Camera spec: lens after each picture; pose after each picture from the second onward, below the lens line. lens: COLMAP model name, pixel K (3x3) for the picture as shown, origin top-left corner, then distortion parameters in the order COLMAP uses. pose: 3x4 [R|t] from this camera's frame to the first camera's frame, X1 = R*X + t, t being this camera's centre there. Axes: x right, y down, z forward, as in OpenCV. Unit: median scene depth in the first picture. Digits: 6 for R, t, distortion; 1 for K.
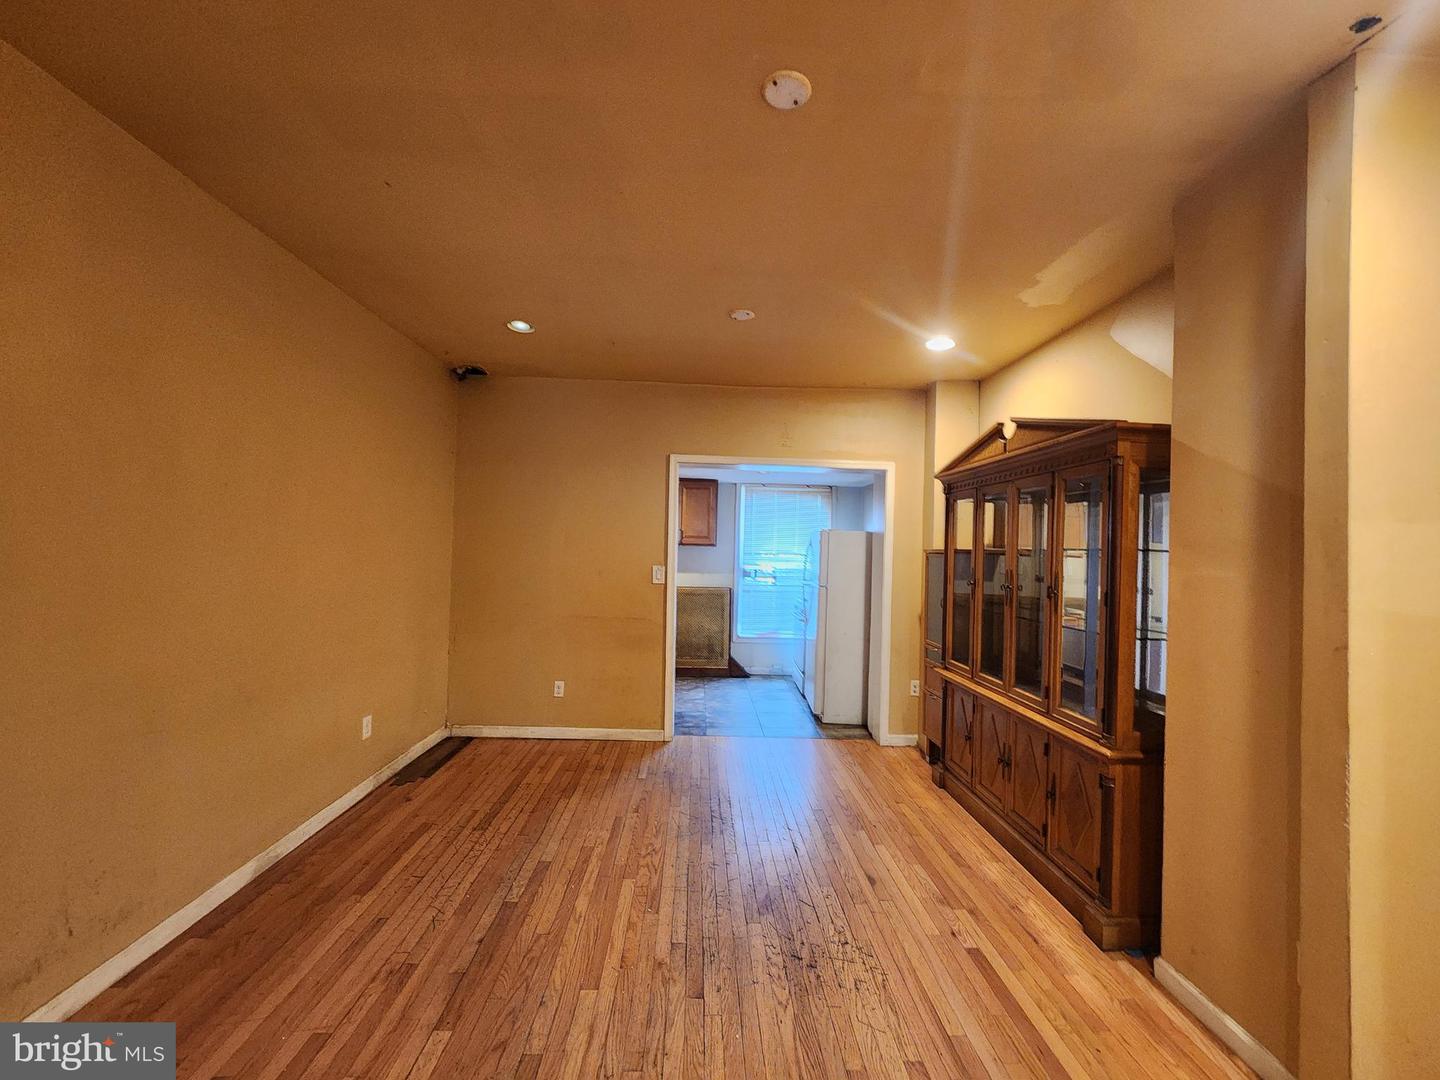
lens RADIAL K [[580.8, 0, 720.5], [0, 580.8, 541.2], [0, 0, 1]] dist [-0.001984, -0.000727]
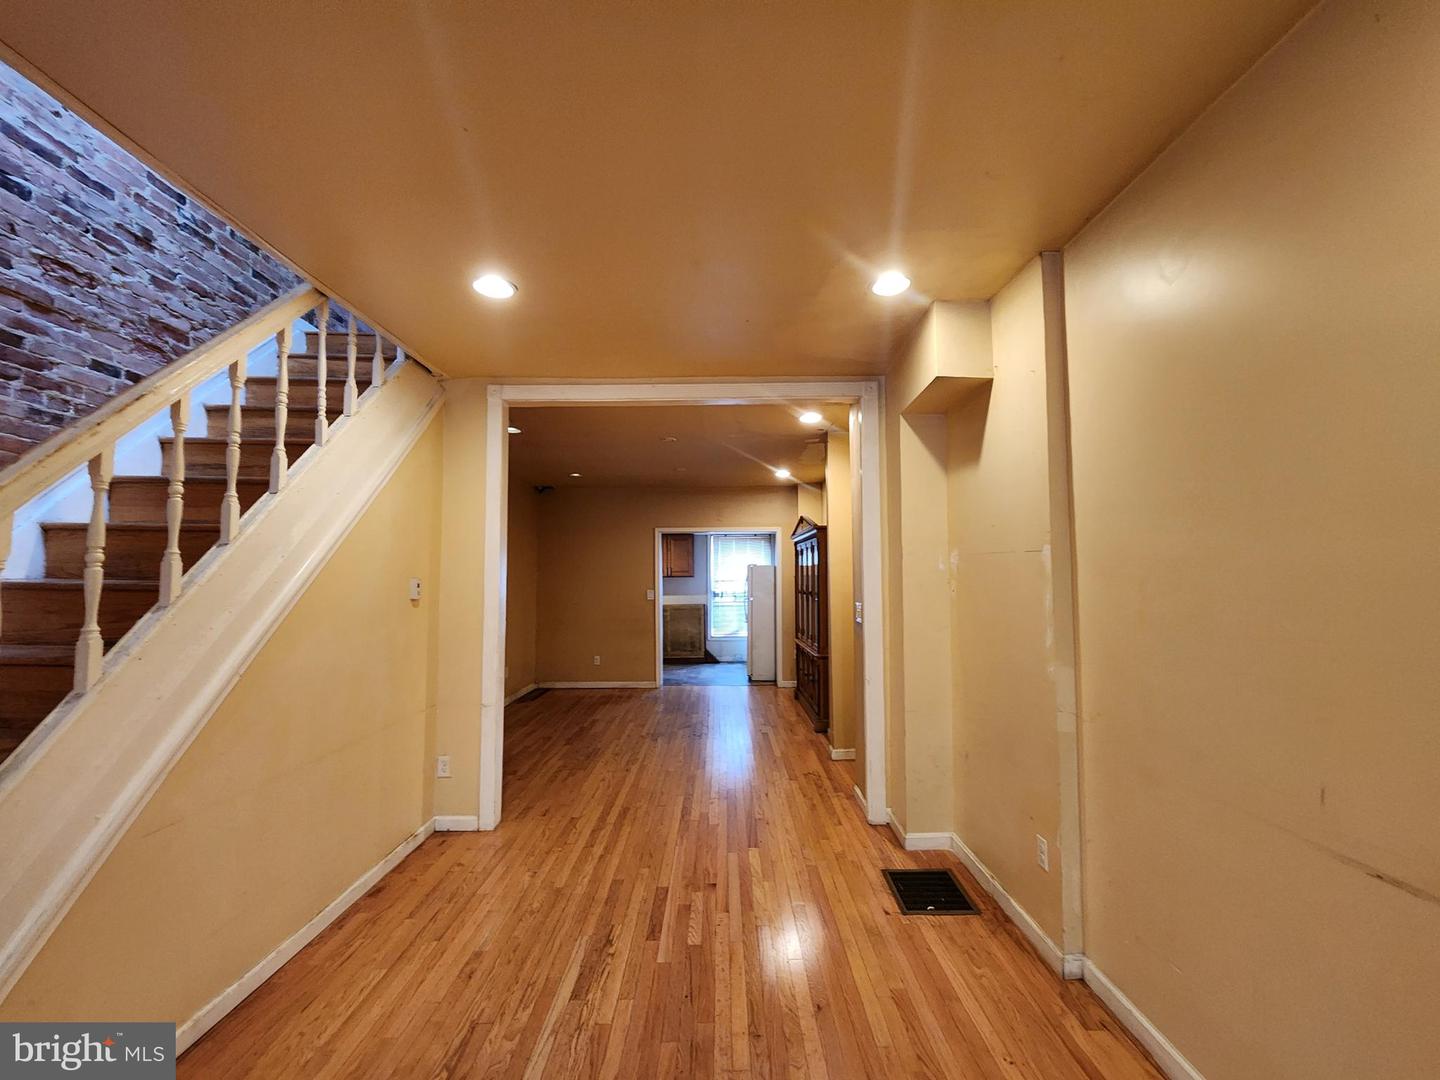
lens RADIAL K [[580.8, 0, 729.3], [0, 580.8, 544.6], [0, 0, 1]] dist [-0.001984, -0.000727]
pose [[0.999241, -0.034119, -0.018771, 0.136689], [0.033340, 0.998628, -0.040369, -0.013737], [0.020123, 0.039713, 0.999008, -0.617161]]
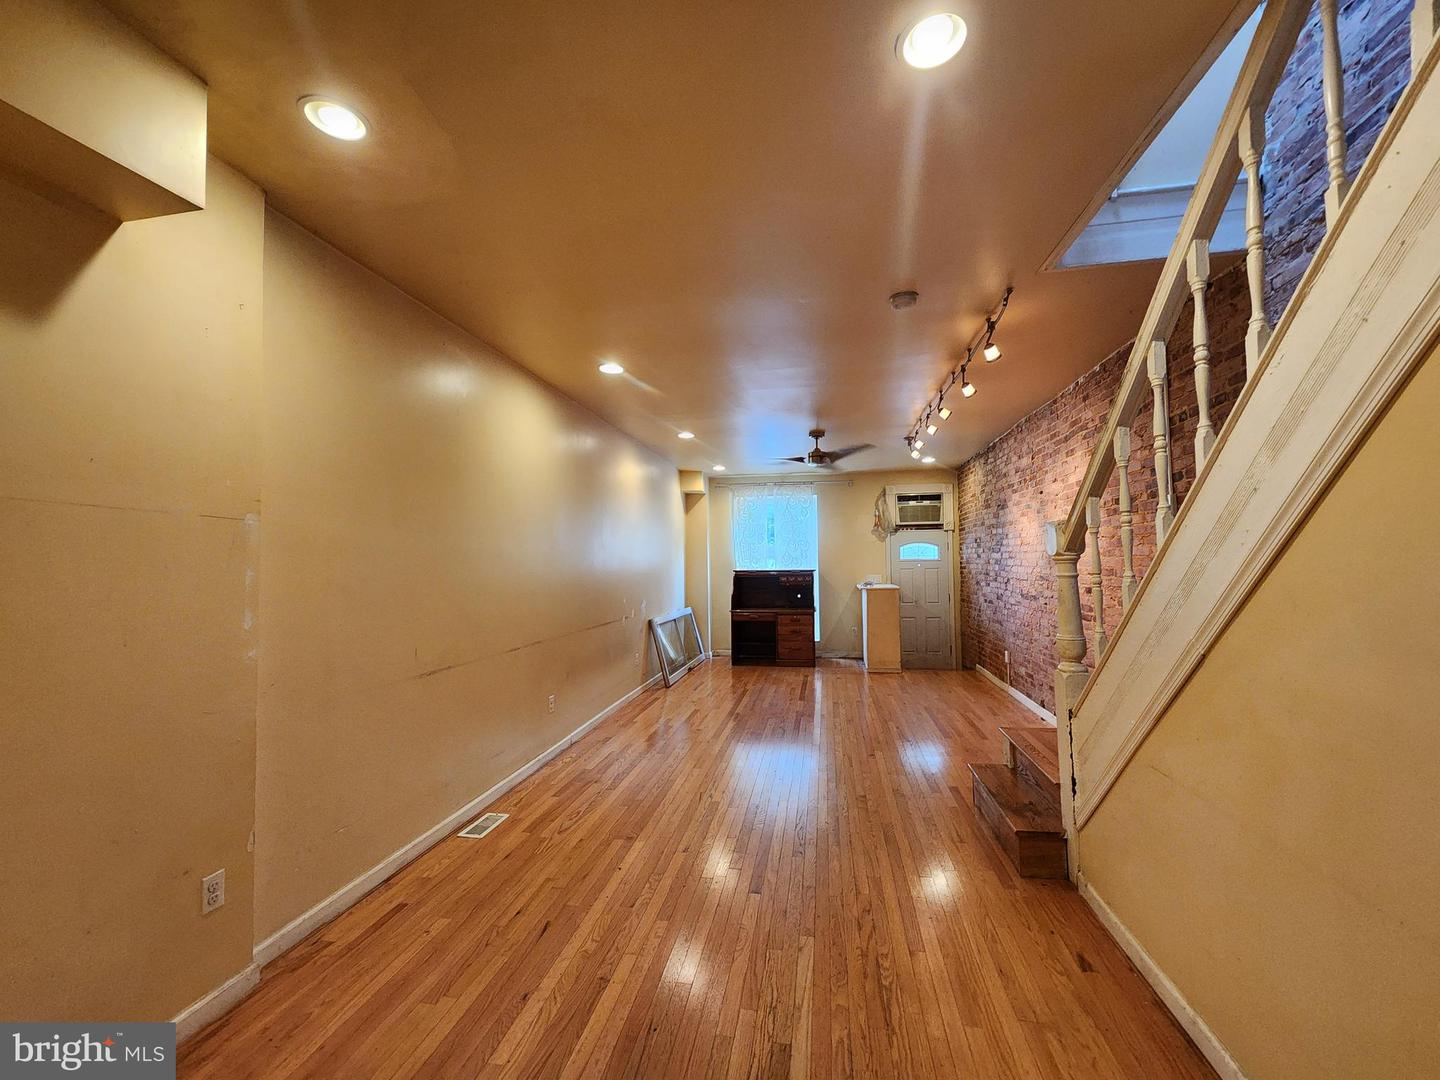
lens RADIAL K [[580.8, 0, 720.9], [0, 580.8, 542.5], [0, 0, 1]] dist [-0.001984, -0.000727]
pose [[-0.977189, -0.007774, 0.212230, -0.586992], [-0.018550, 0.998635, -0.048831, 0.093515], [-0.211560, -0.051654, -0.975999, 2.871339]]
